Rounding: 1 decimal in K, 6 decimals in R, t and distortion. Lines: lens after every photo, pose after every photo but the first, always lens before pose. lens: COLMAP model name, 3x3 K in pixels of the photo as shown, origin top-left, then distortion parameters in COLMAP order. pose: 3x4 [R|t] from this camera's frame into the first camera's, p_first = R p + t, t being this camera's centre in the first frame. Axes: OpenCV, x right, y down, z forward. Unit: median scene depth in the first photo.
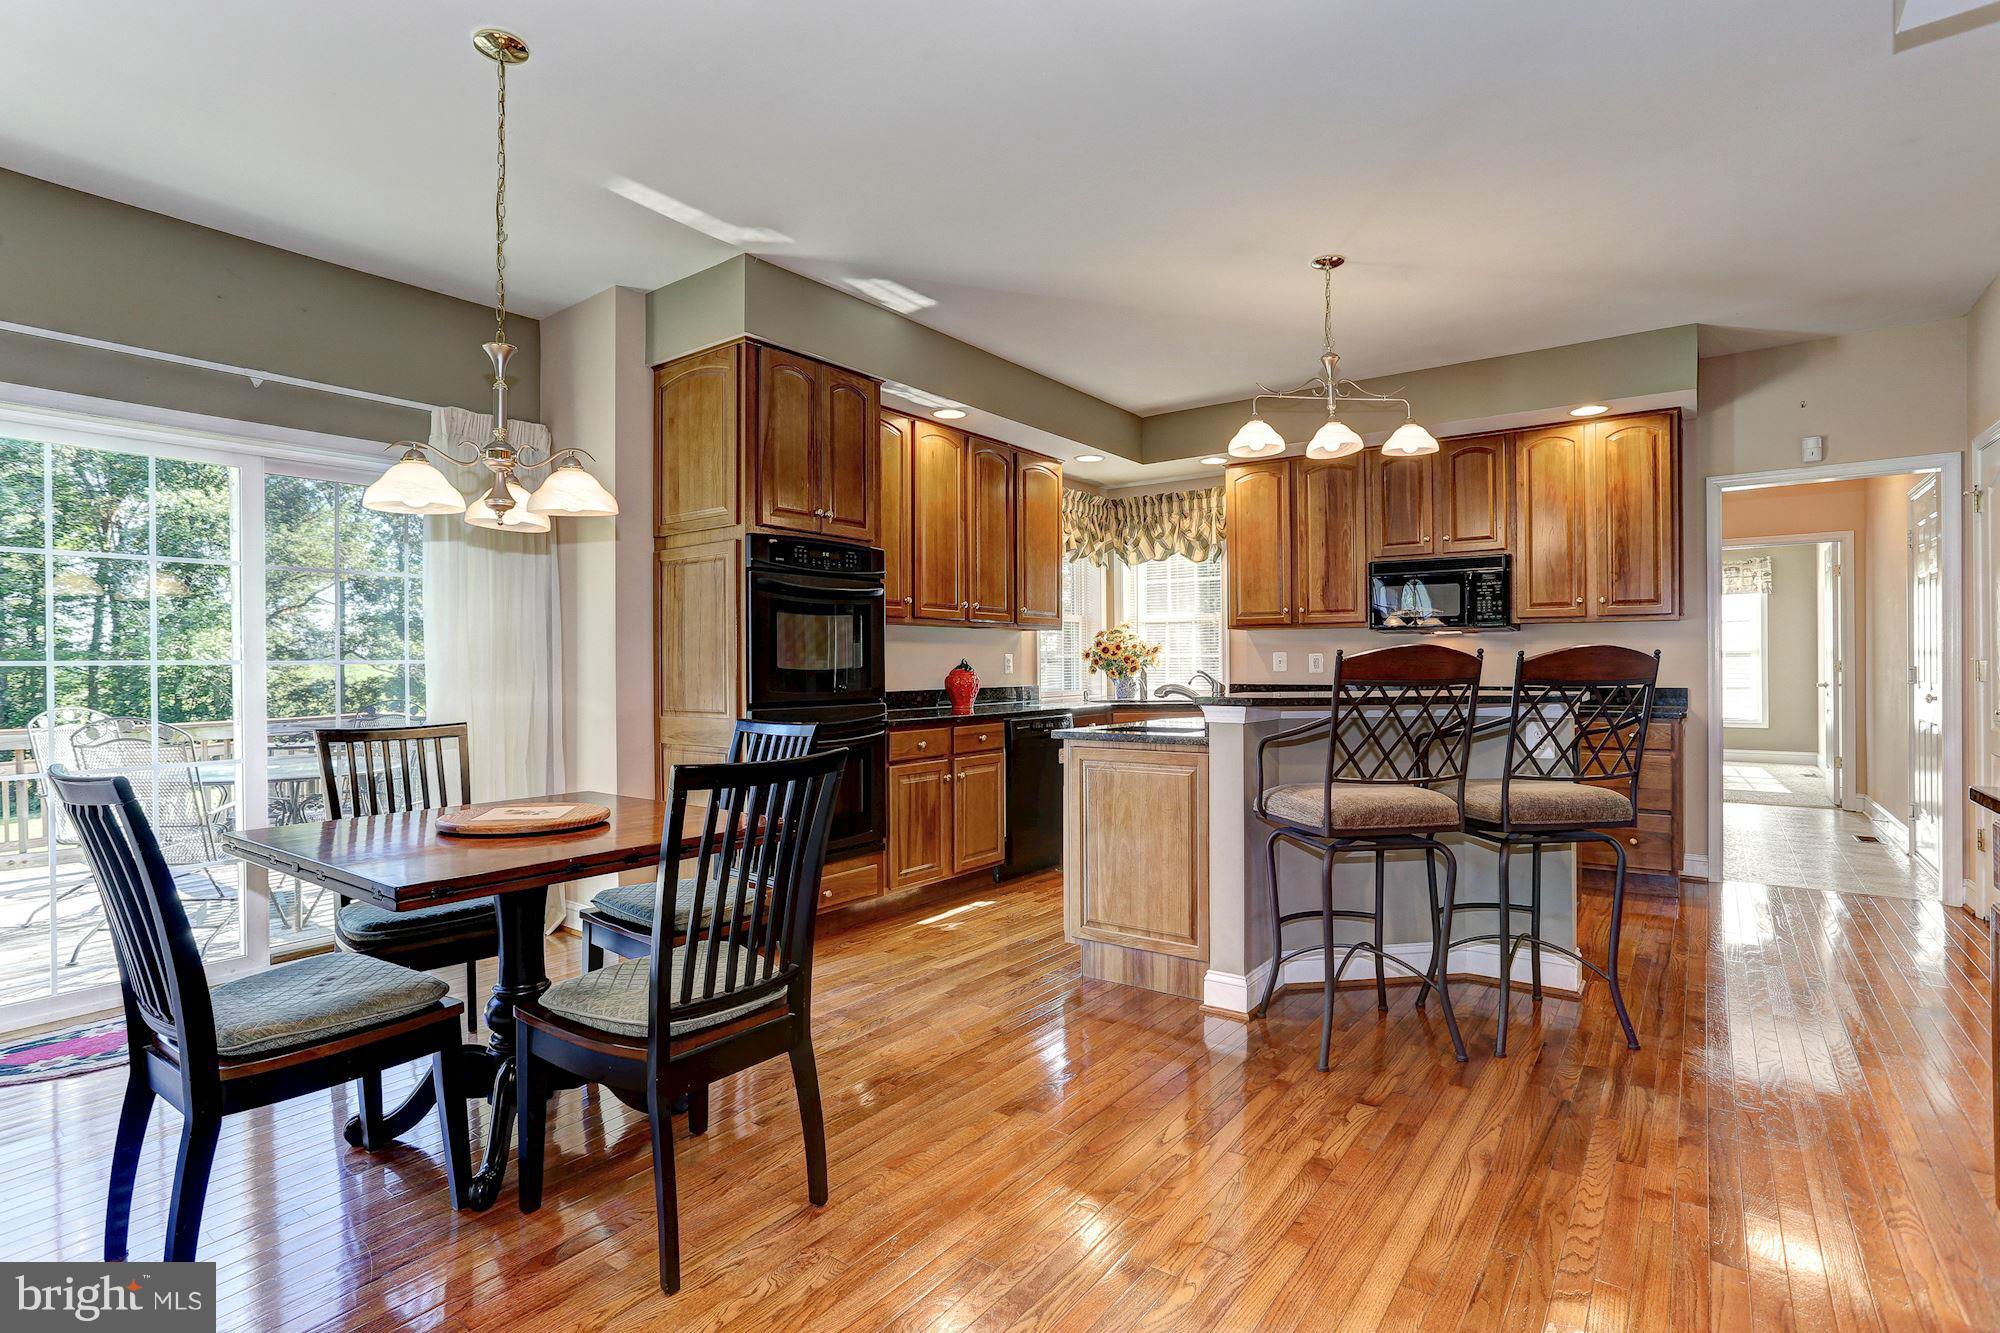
lens RADIAL K [[962.5, 0, 1000.5], [0, 962.5, 663.8], [0, 0, 1]] dist [0.000267, 0.000092]
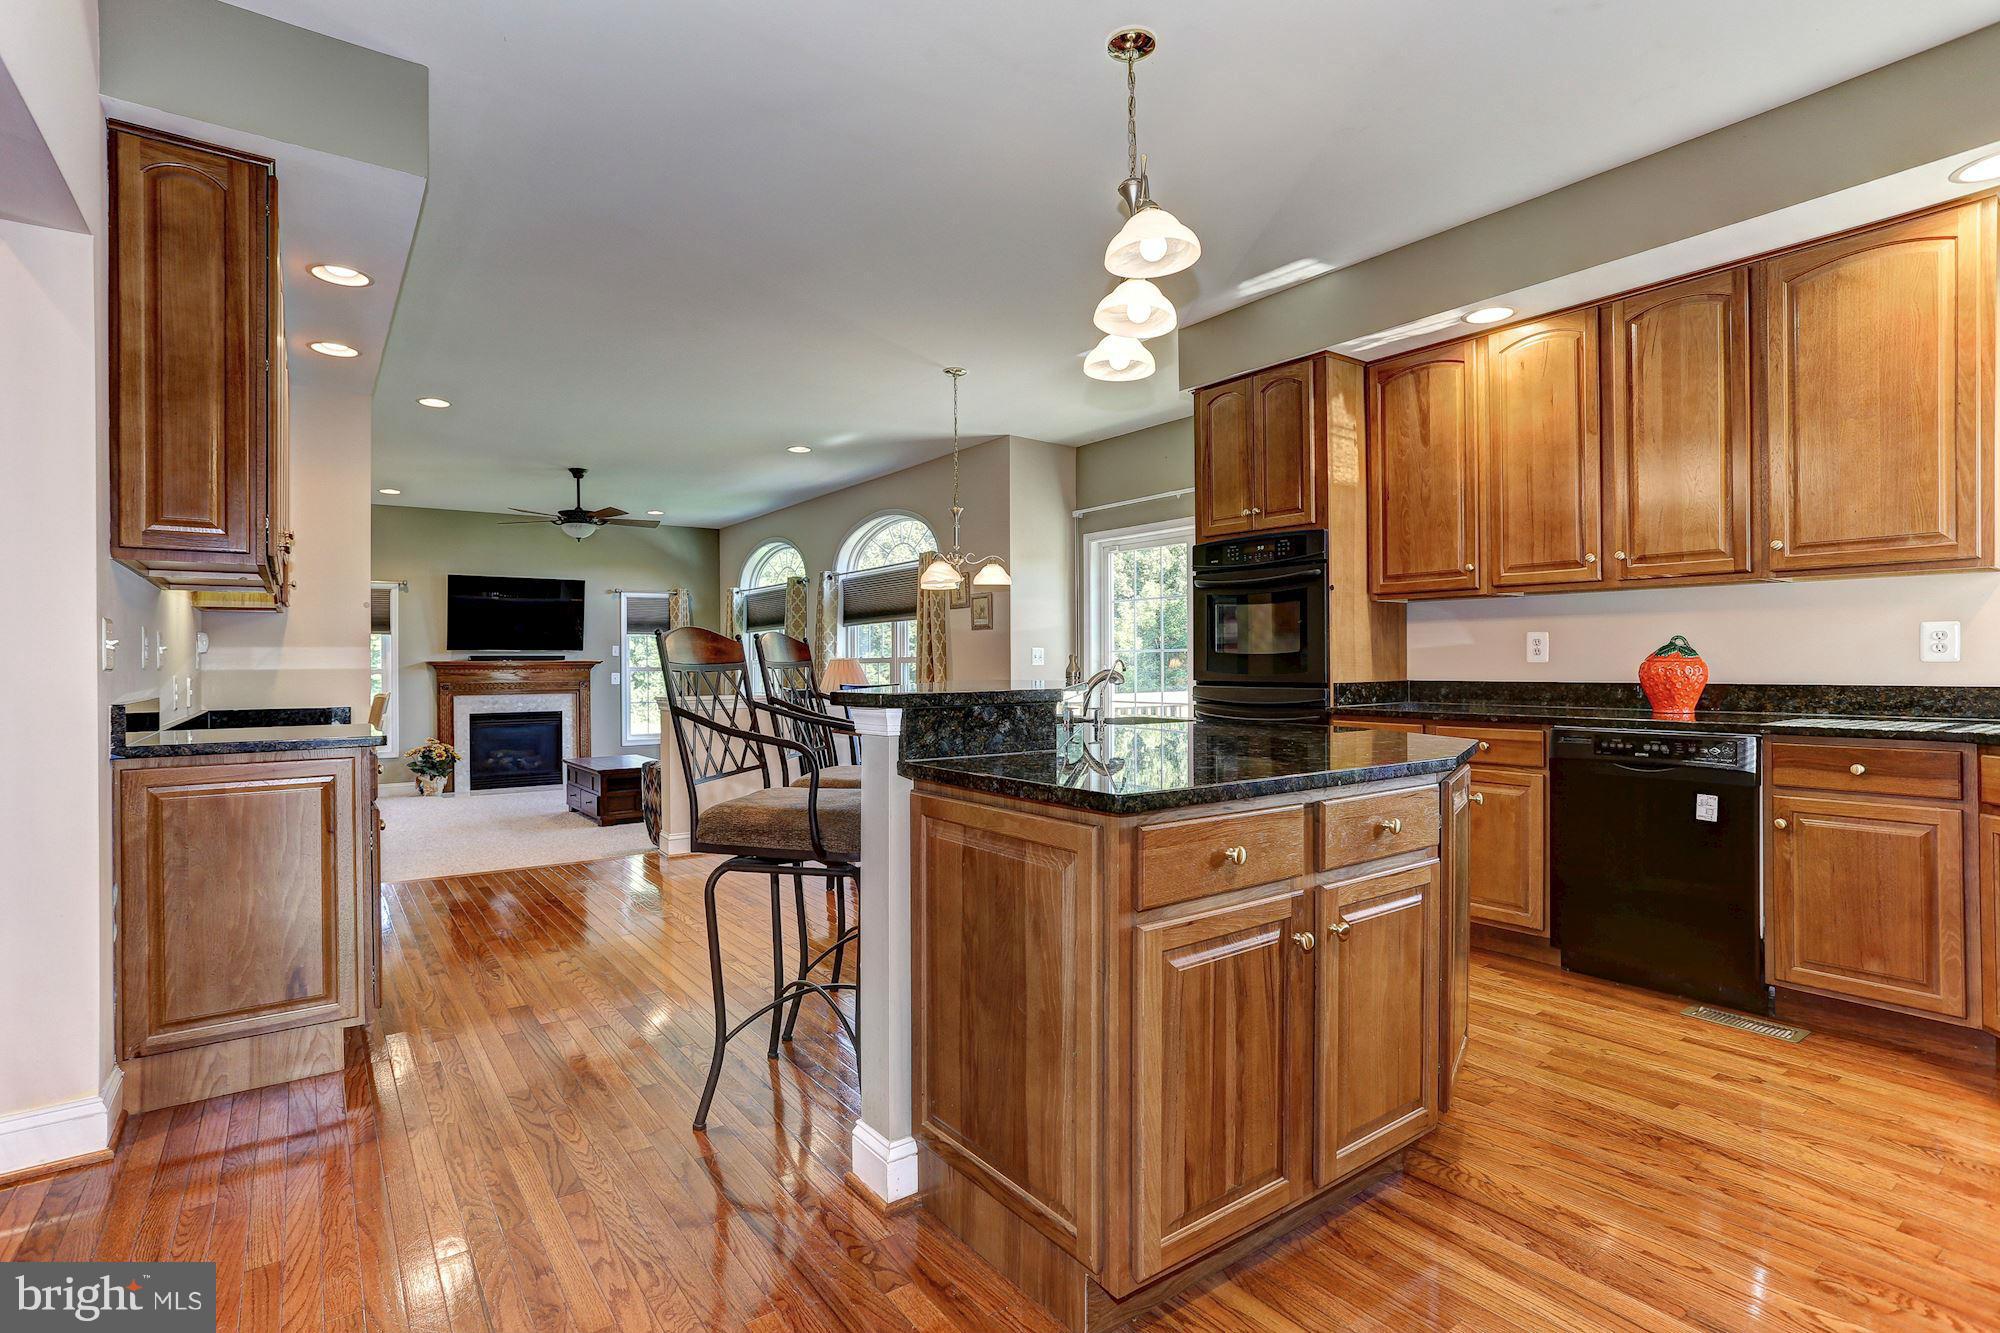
lens RADIAL K [[962.5, 0, 999.3], [0, 962.5, 664.1], [0, 0, 1]] dist [0.000267, 0.000092]
pose [[-0.288237, 0.005596, -0.957543, 0.773023], [0.003071, 0.999983, 0.004920, 0.009738], [0.957554, -0.001523, -0.288250, 0.836360]]
